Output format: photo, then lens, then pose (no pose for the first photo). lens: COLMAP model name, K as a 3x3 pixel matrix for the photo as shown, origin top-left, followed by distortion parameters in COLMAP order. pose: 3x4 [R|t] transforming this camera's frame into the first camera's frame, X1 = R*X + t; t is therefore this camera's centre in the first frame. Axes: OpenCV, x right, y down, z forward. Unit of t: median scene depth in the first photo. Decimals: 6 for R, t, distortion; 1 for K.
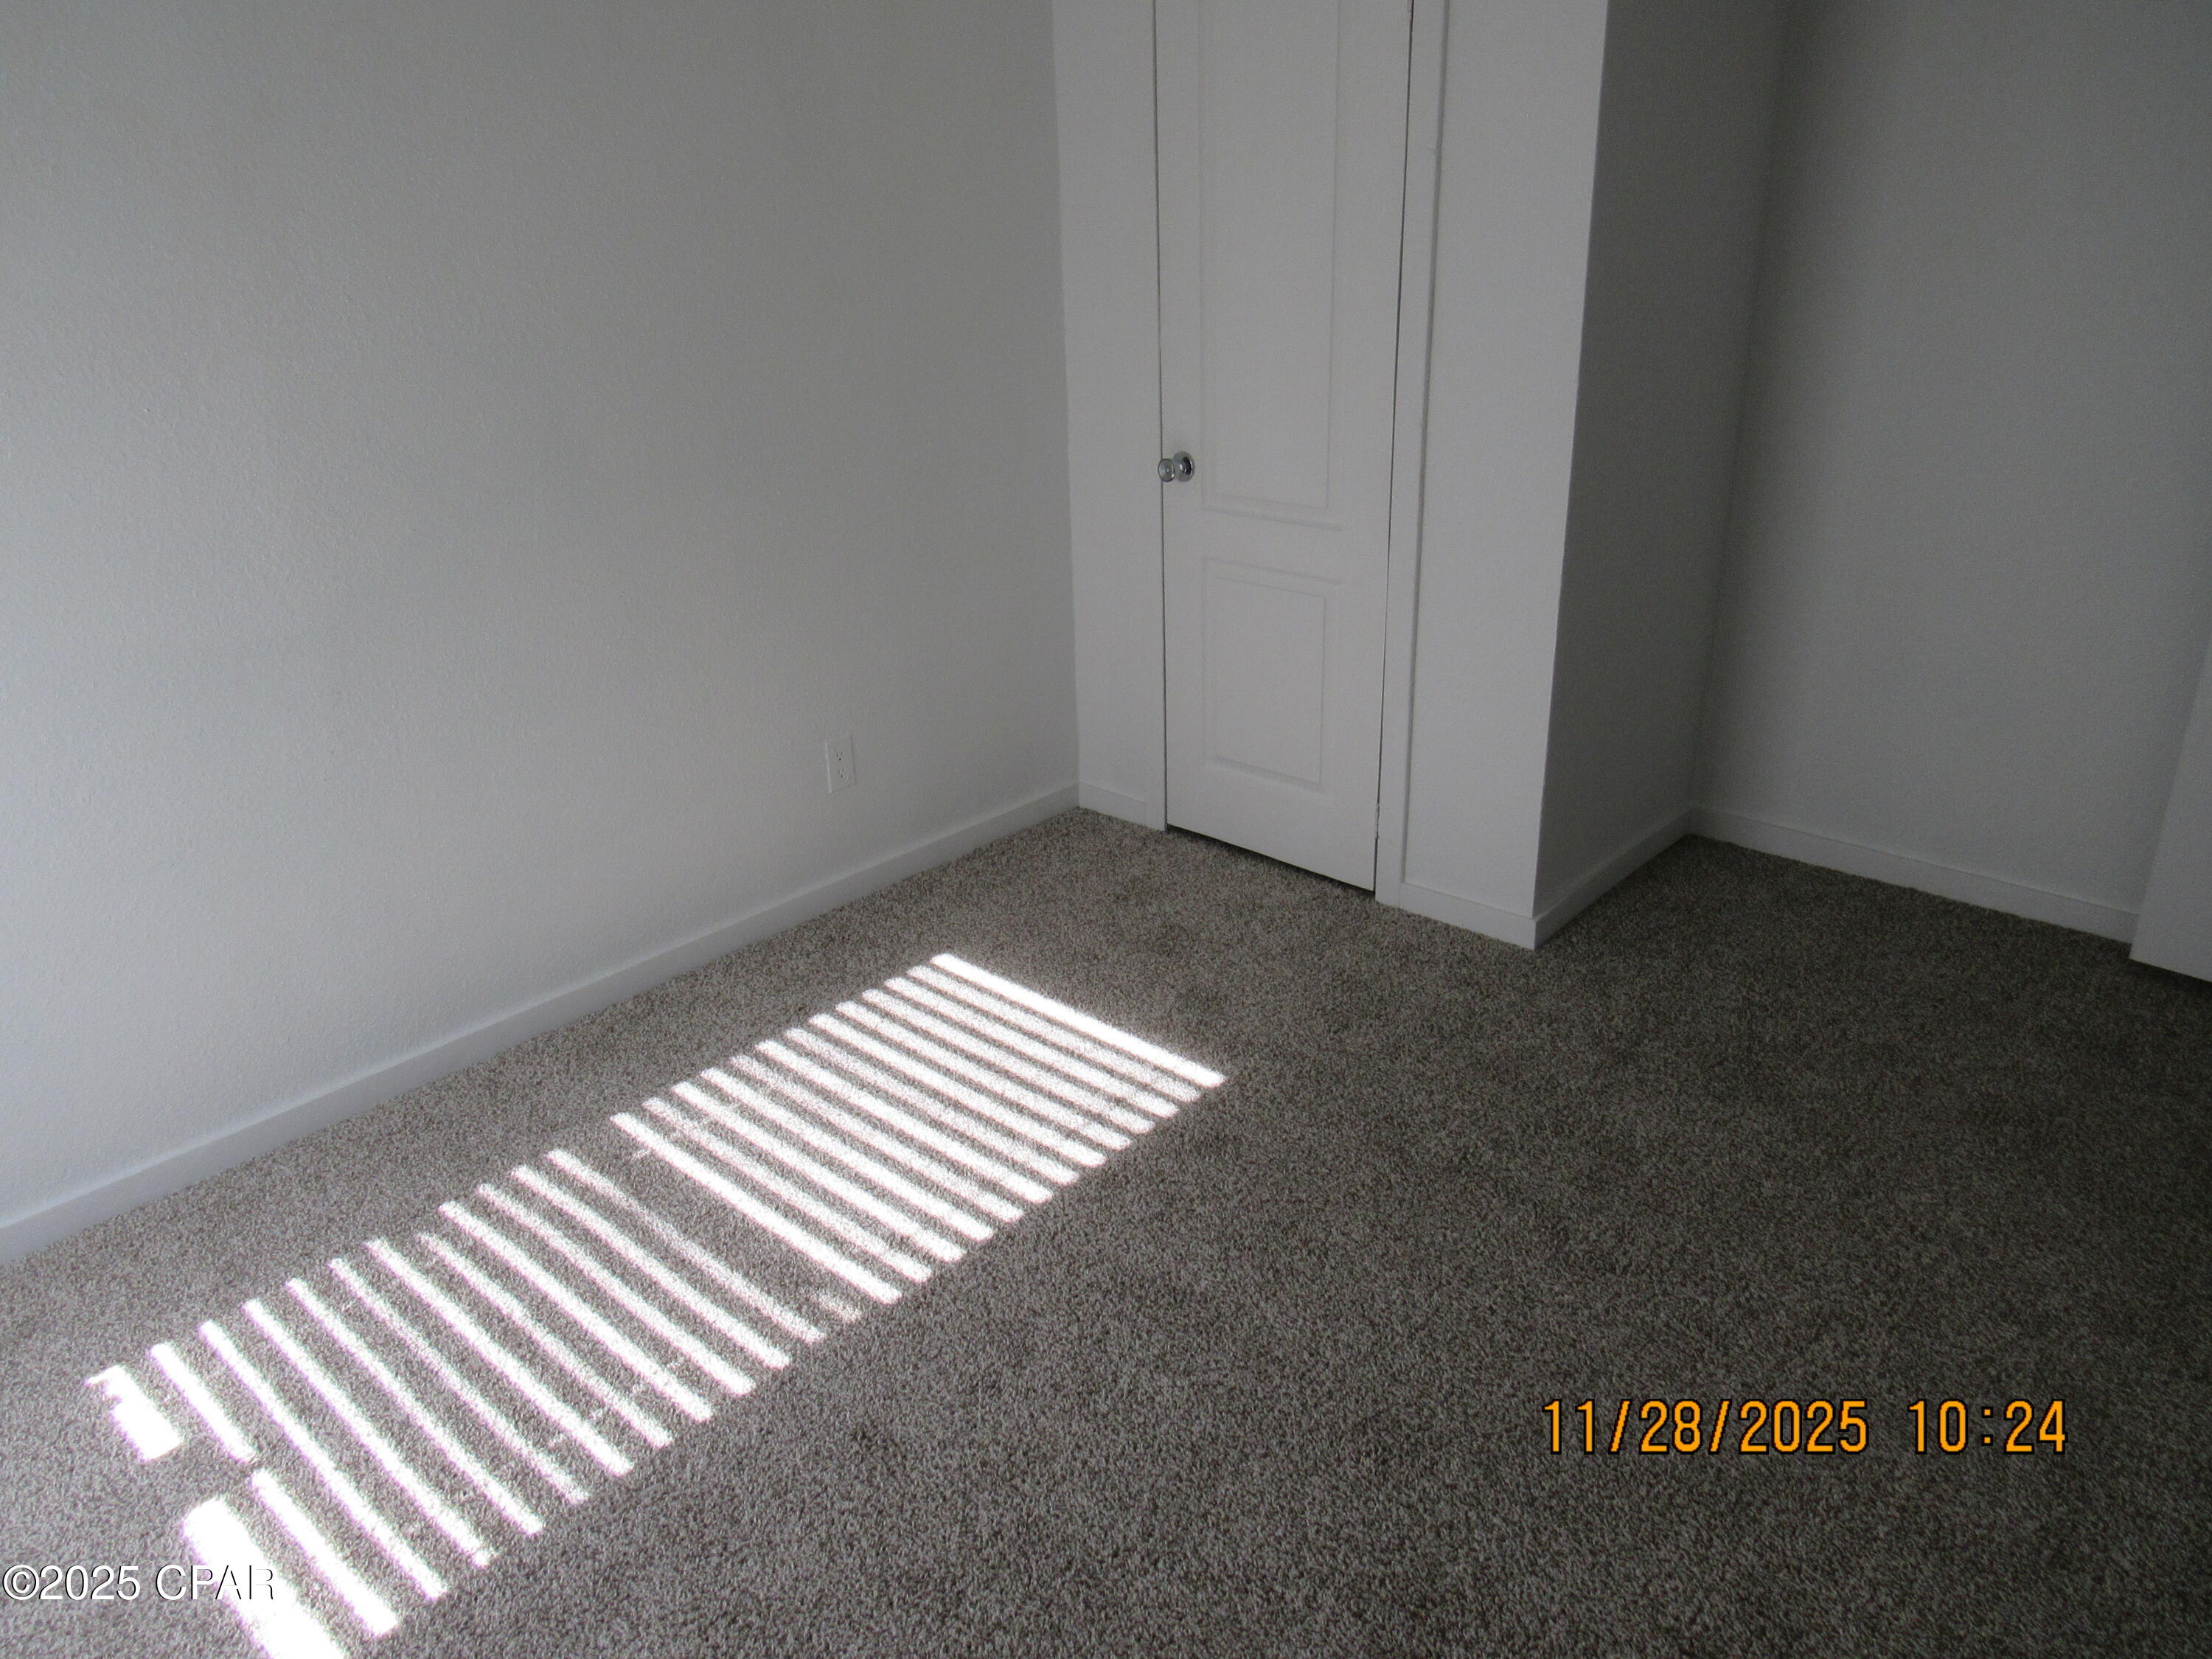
lens RADIAL K [[1562.5, 0, 1106.0], [0, 1562.5, 829.5], [0, 0, 1]] dist [-0.044629, 0.026758]
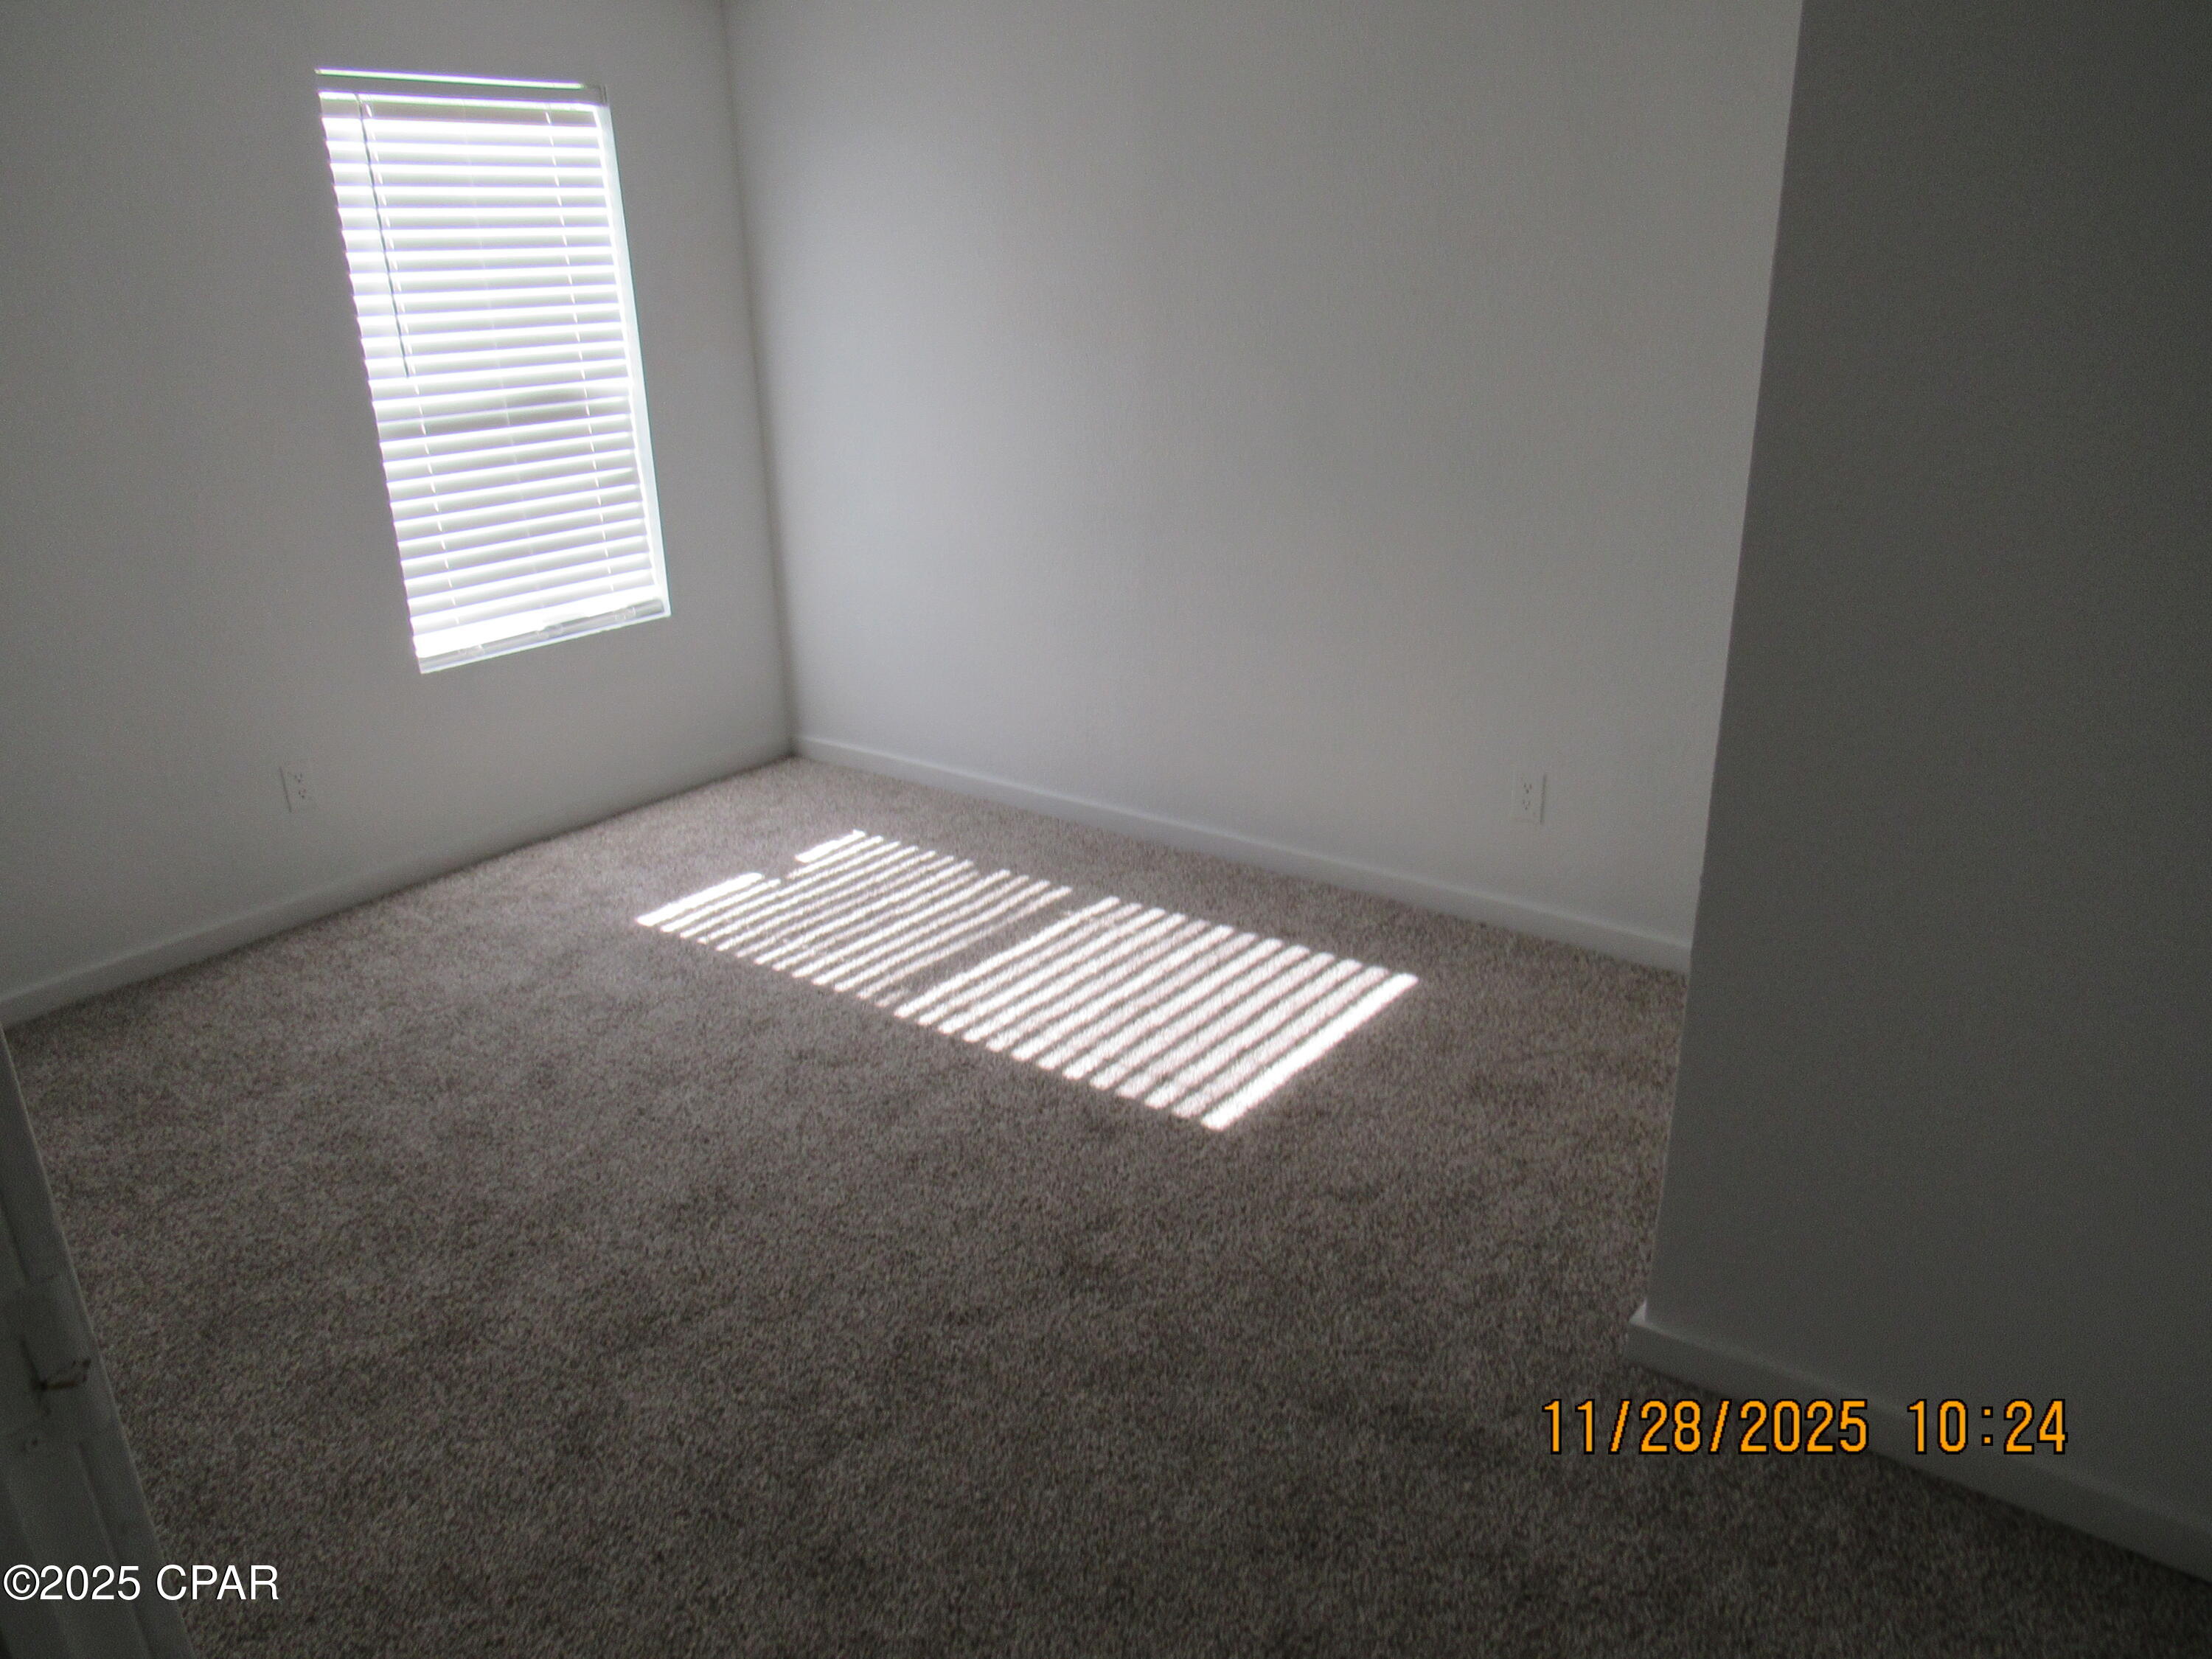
lens RADIAL K [[1589.1, 0, 1110.0], [0, 1589.1, 825.9], [0, 0, 1]] dist [-0.012439, -0.008043]
pose [[0.118212, 0.383907, -0.915773, 1.053210], [-0.378172, 0.870146, 0.315963, -0.348577], [0.918157, 0.308969, 0.248045, 0.700350]]
